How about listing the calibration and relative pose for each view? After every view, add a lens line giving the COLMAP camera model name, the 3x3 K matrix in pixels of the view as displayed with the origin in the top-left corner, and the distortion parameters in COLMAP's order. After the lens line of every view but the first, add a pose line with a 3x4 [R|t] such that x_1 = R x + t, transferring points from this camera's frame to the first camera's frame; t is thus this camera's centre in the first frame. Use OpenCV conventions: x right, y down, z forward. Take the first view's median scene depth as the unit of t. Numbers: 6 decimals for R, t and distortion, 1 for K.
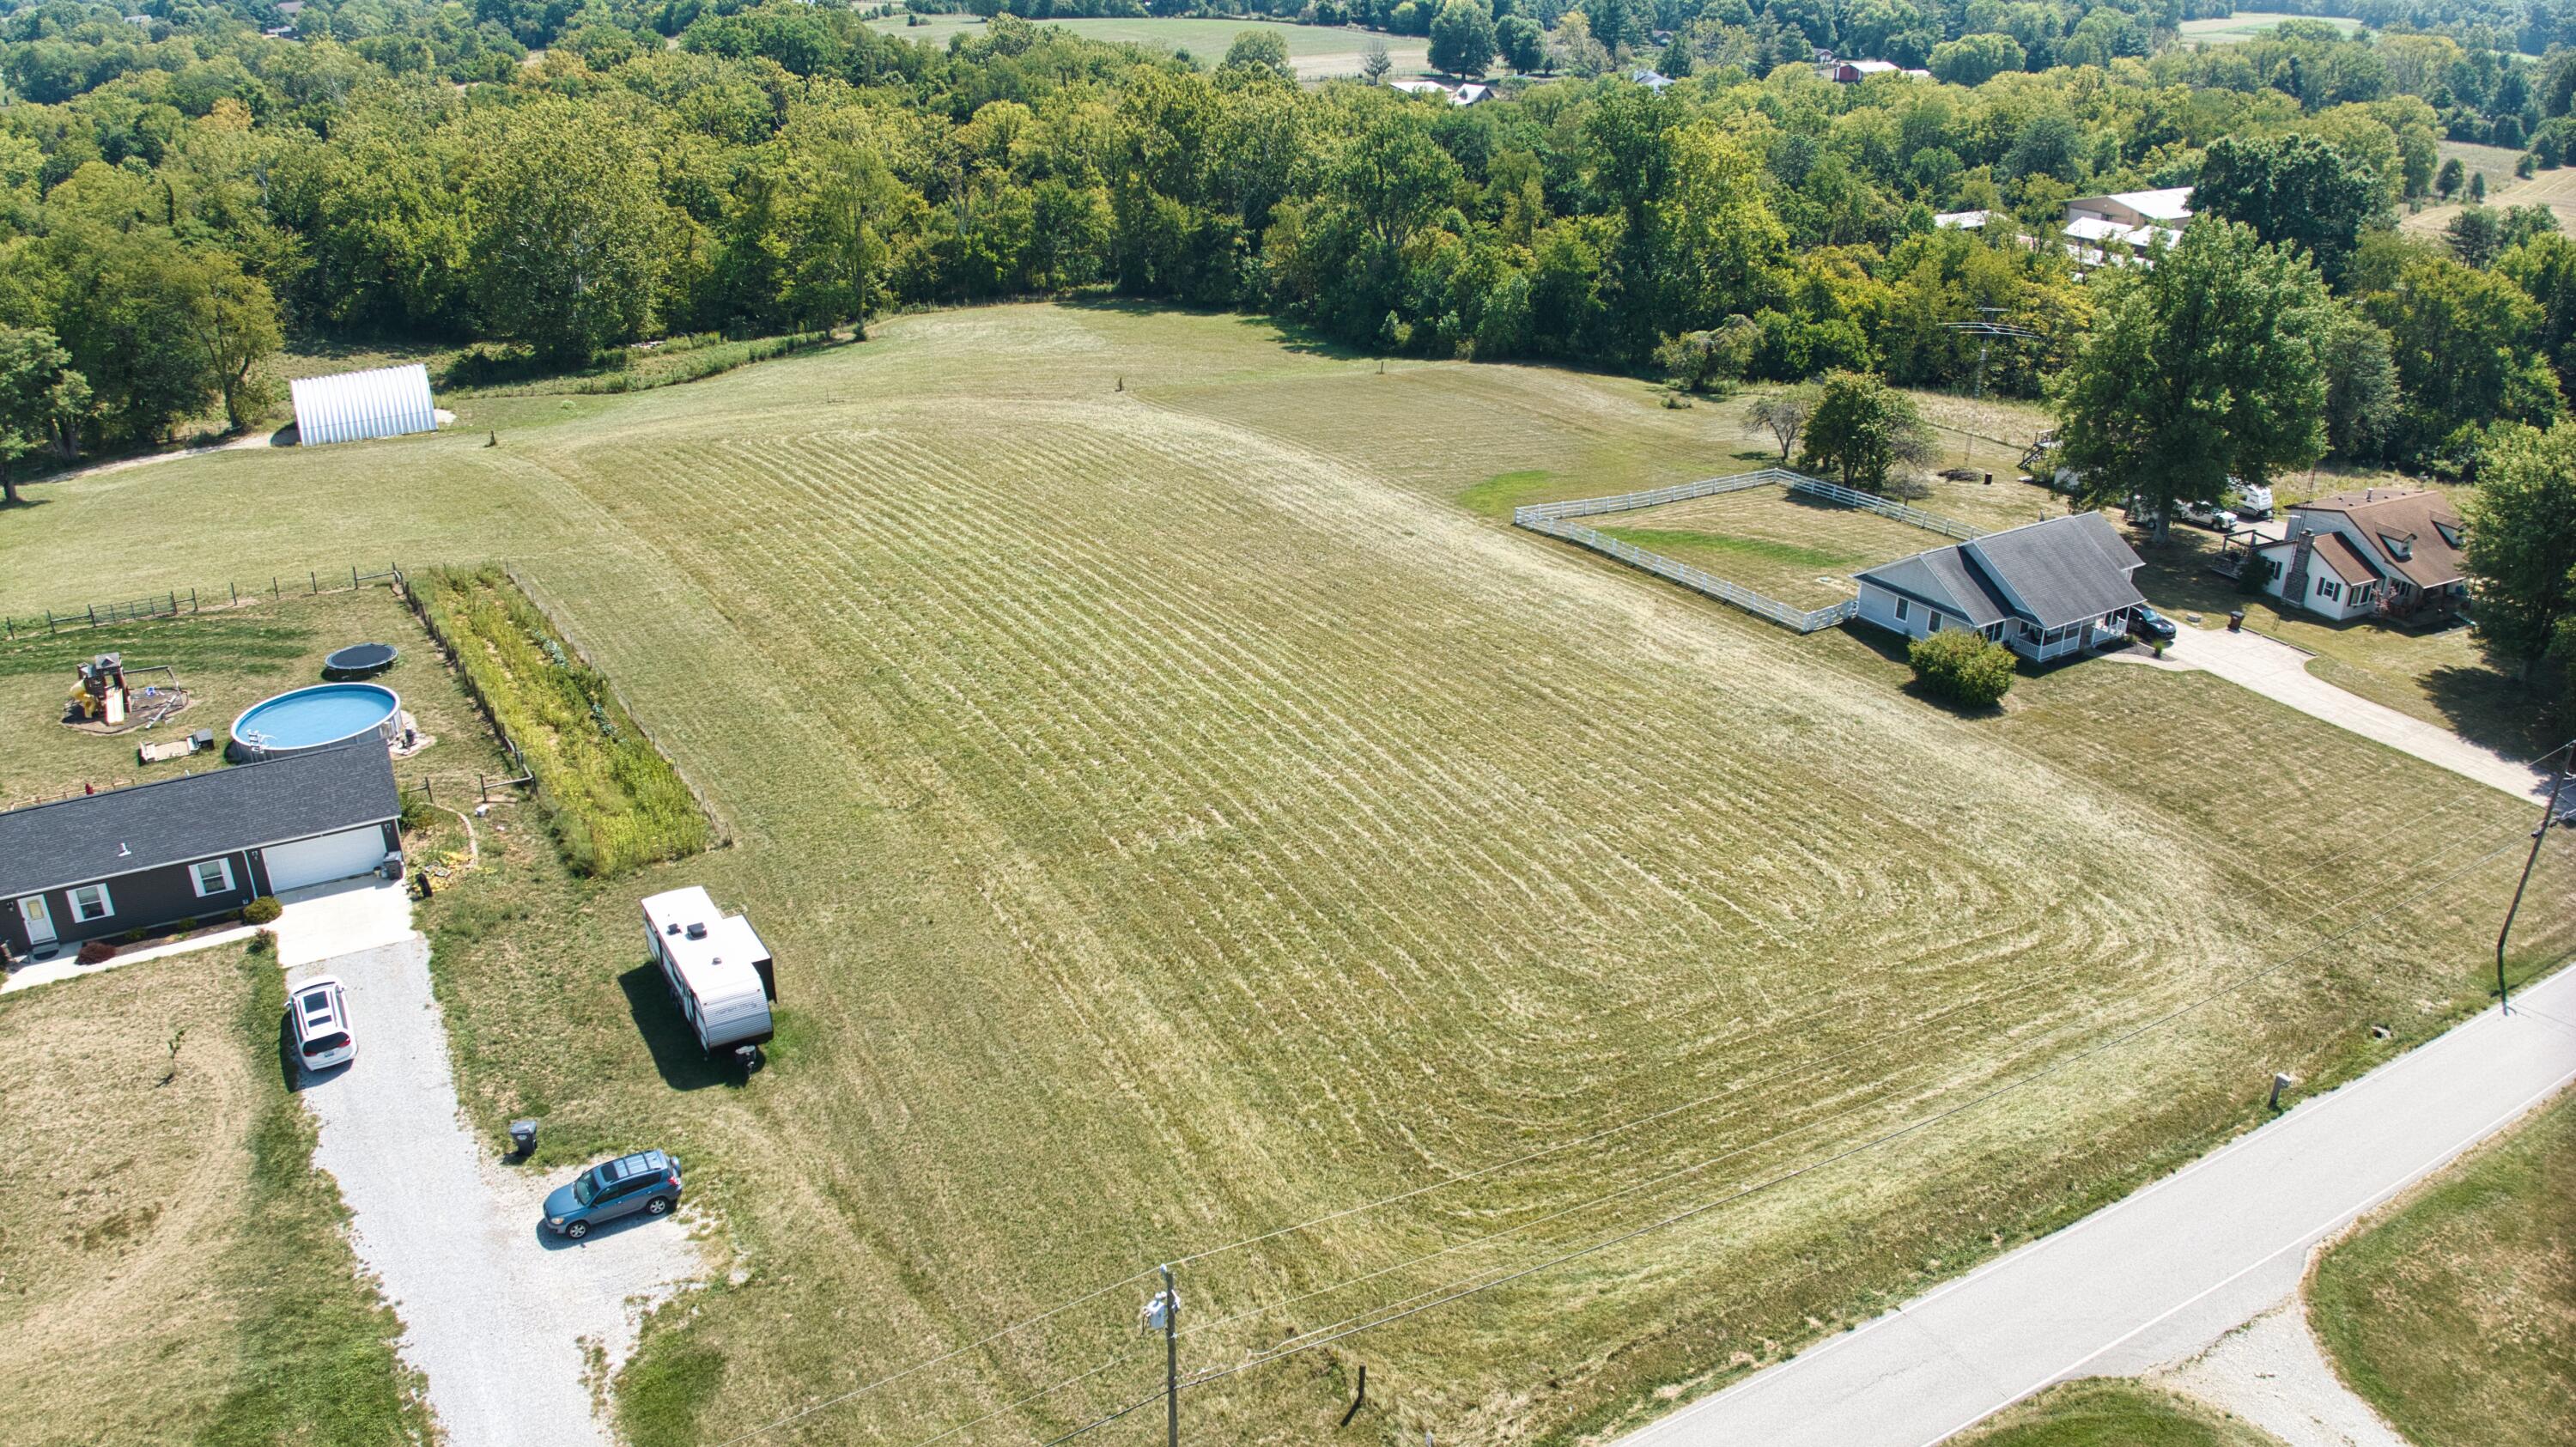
lens RADIAL K [[1828.8, 0, 1297.4], [0, 1828.8, 713.5], [0, 0, 1]] dist [-0.107817, -0.014282]
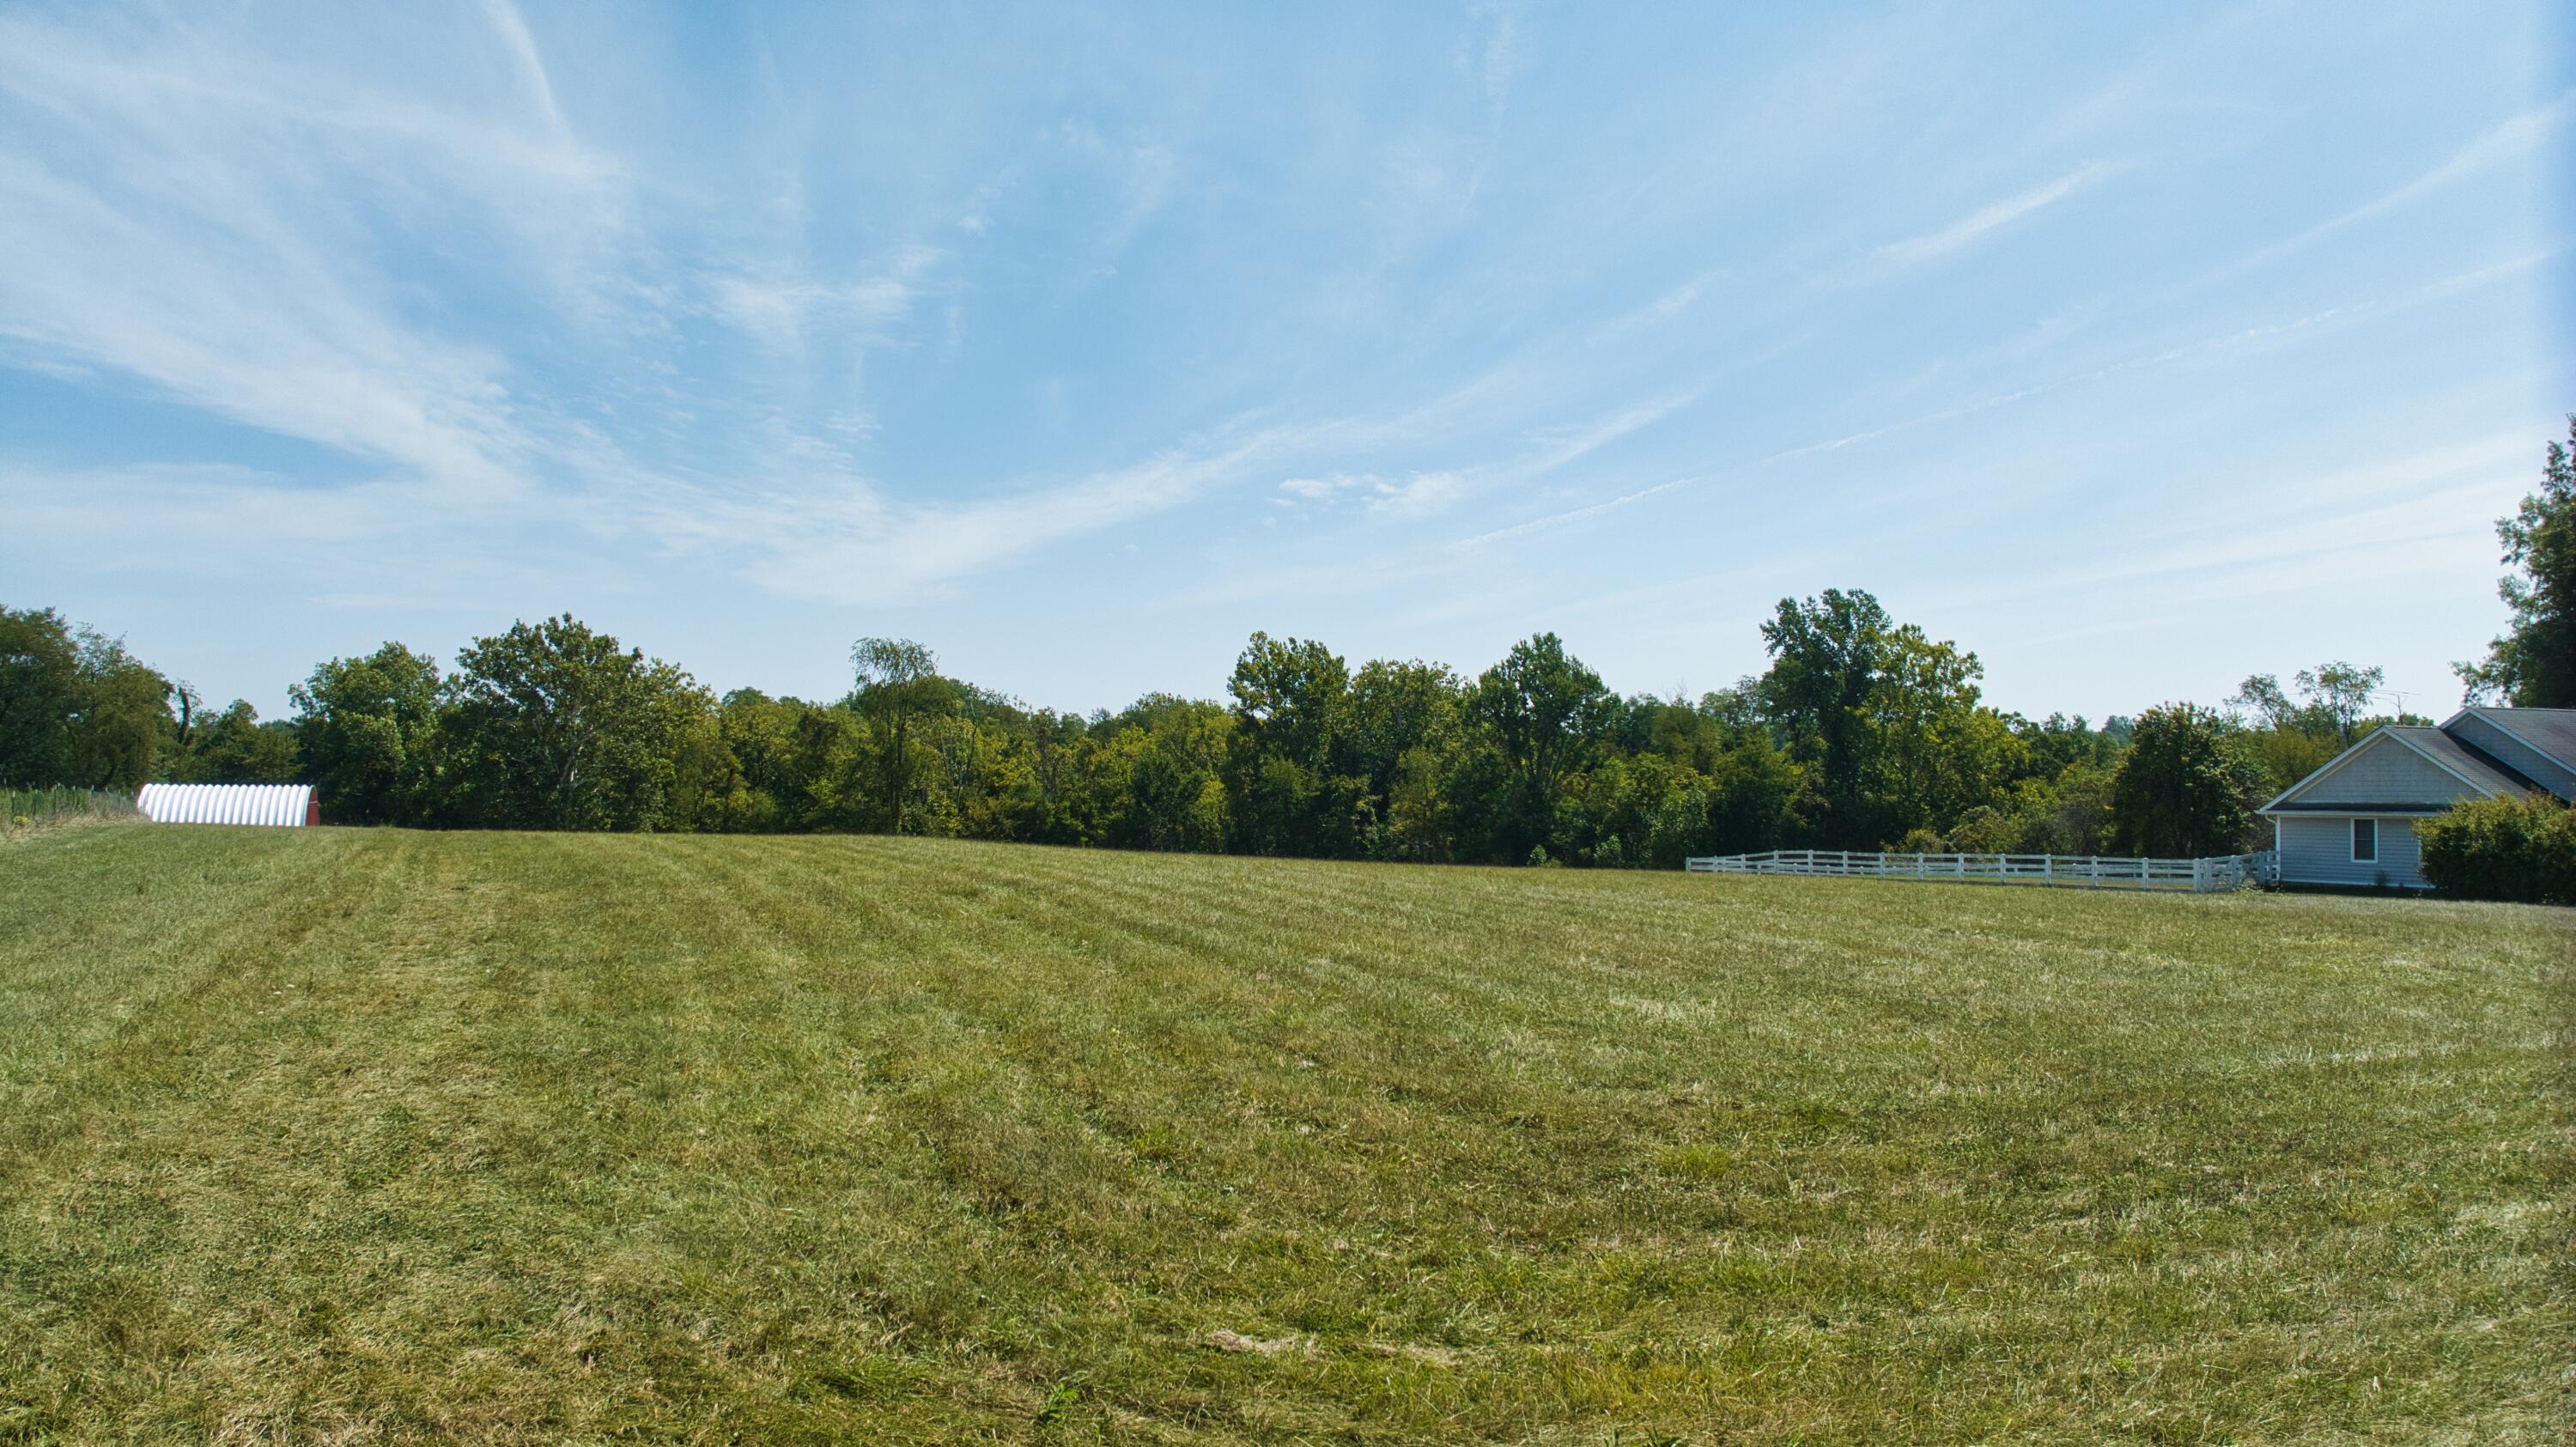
lens RADIAL K [[1828.8, 0, 1300.5], [0, 1828.8, 717.6], [0, 0, 1]] dist [-0.107817, -0.014282]
pose [[0.994933, -0.003940, -0.100463, 0.054694], [-0.040168, 0.900444, -0.433114, 0.164259], [0.092168, 0.434955, 0.895723, 0.457945]]
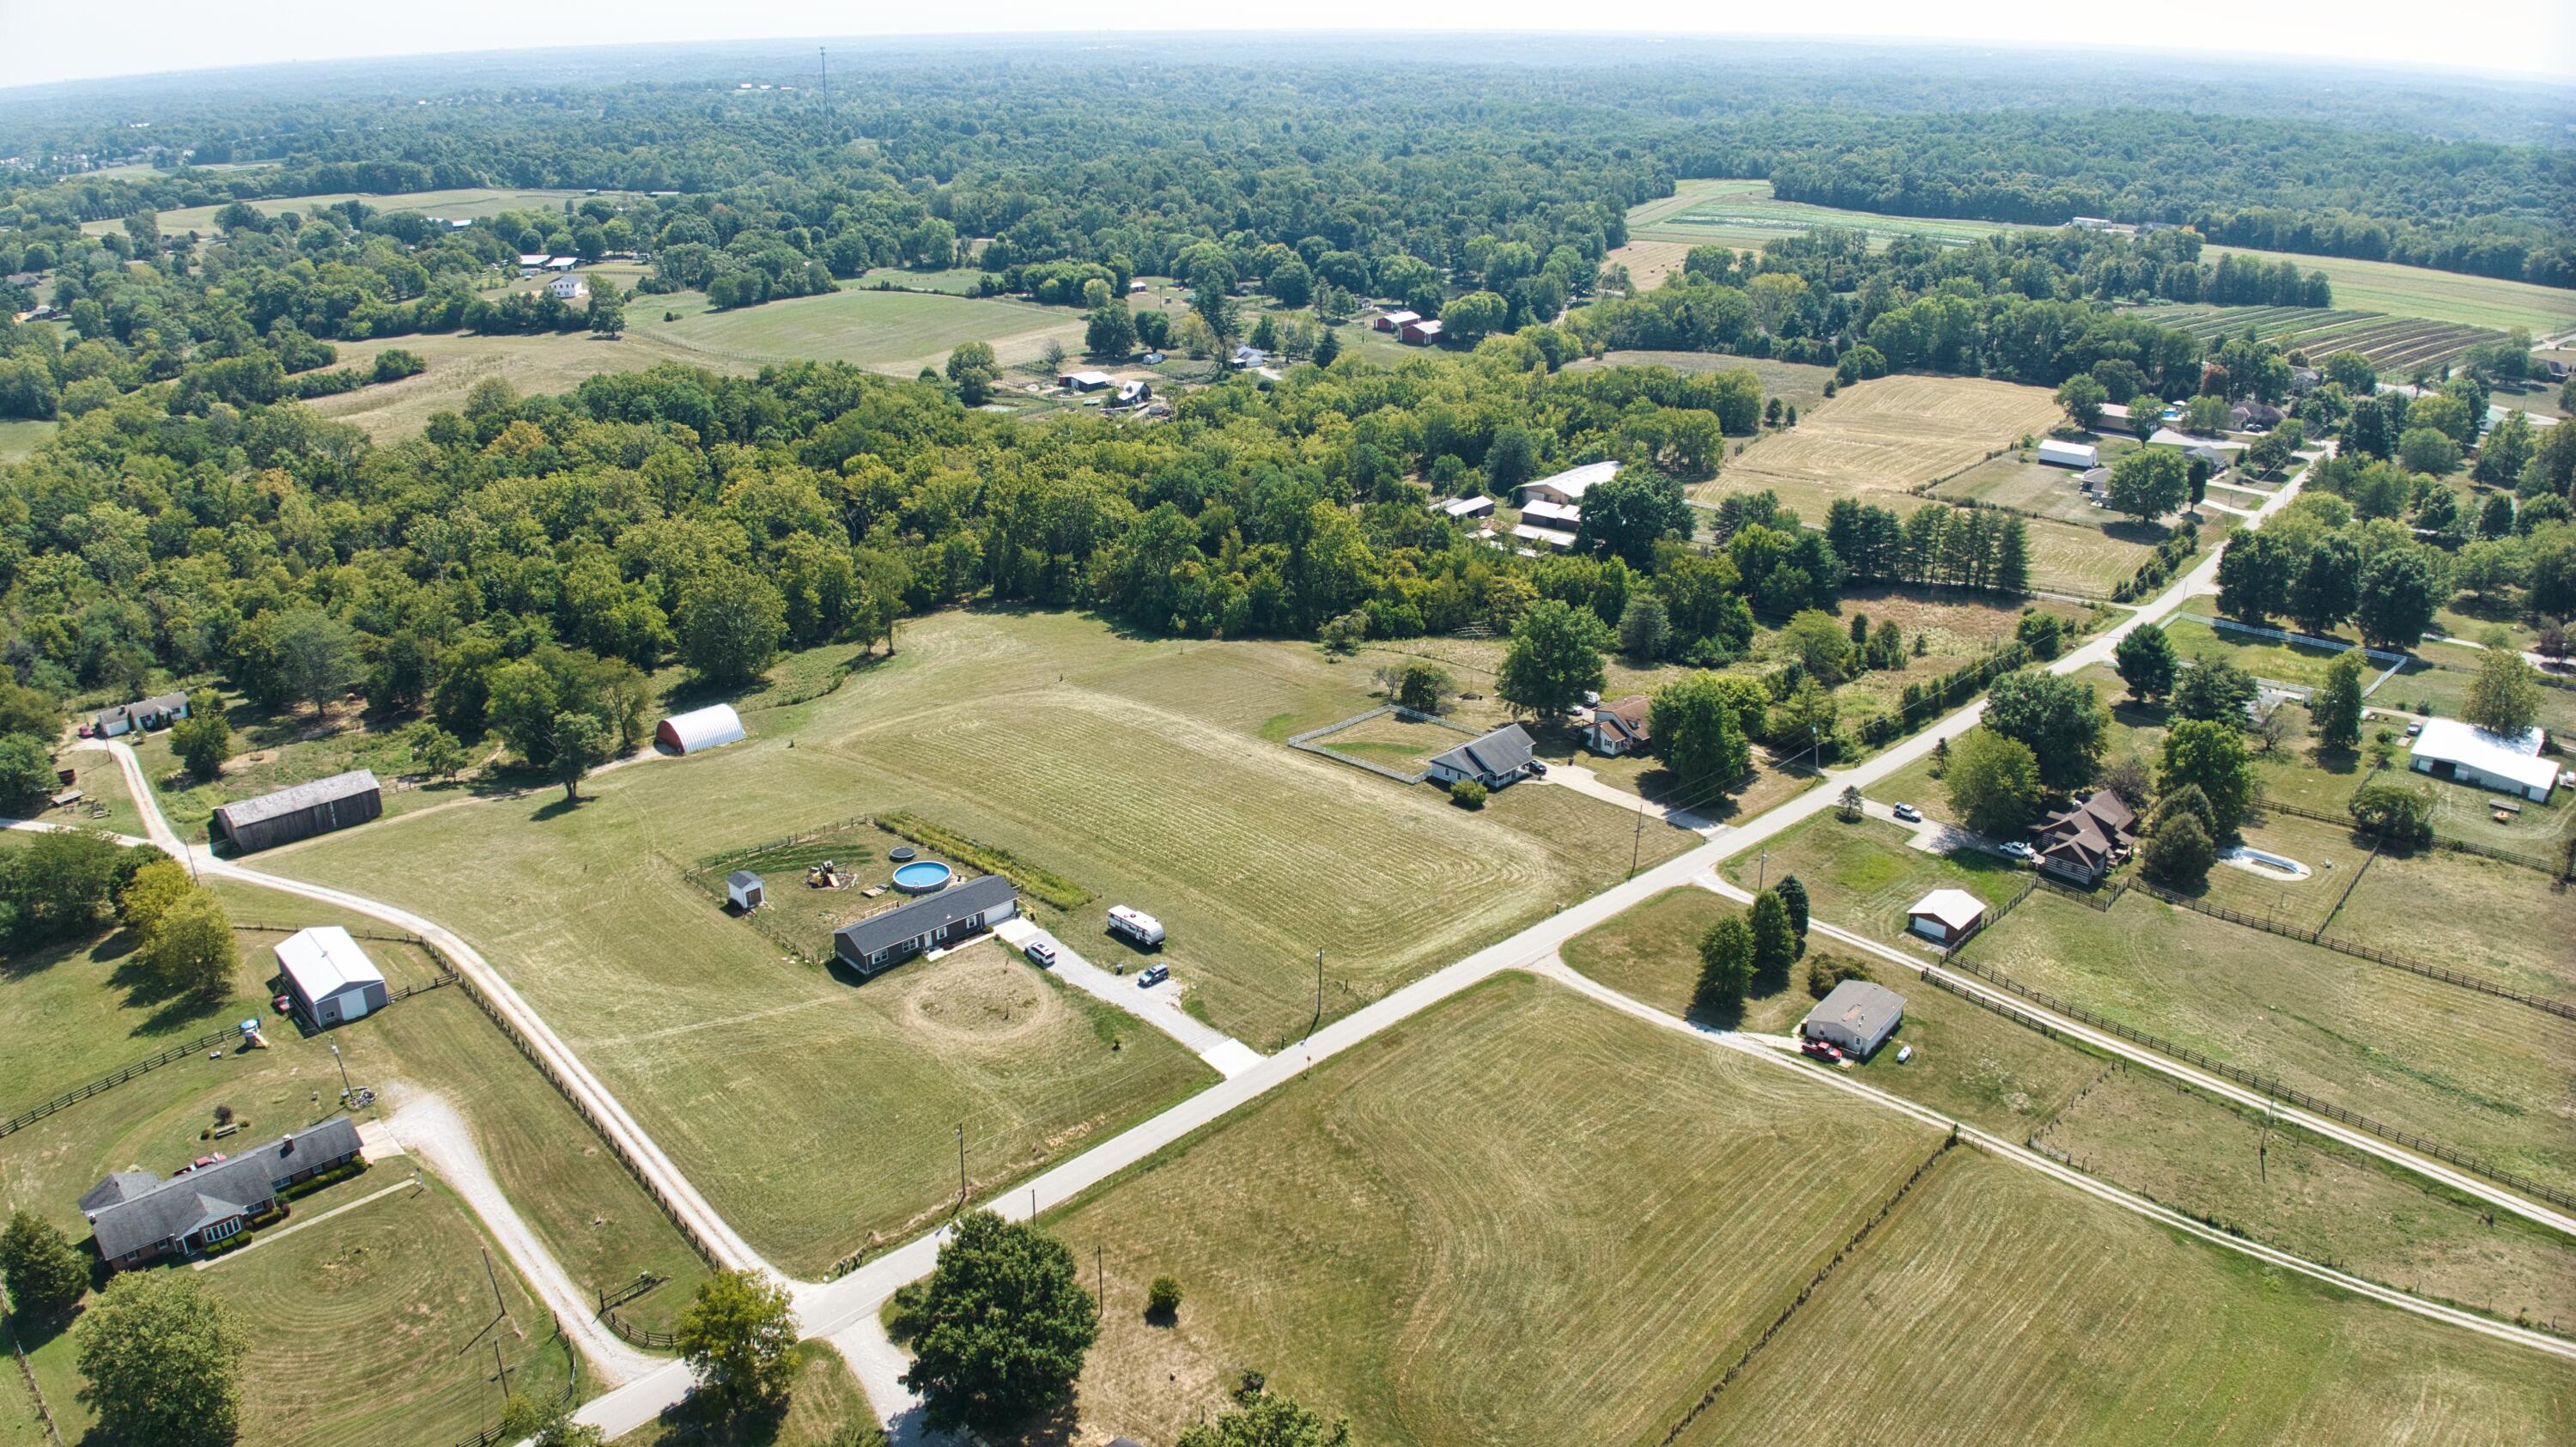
lens RADIAL K [[1828.8, 0, 1303.7], [0, 1828.8, 728.1], [0, 0, 1]] dist [-0.107817, -0.014282]
pose [[0.968638, -0.097002, 0.228762, -0.509383], [0.106237, 0.993936, -0.028374, -0.070234], [-0.224622, 0.051787, 0.973069, -1.672234]]
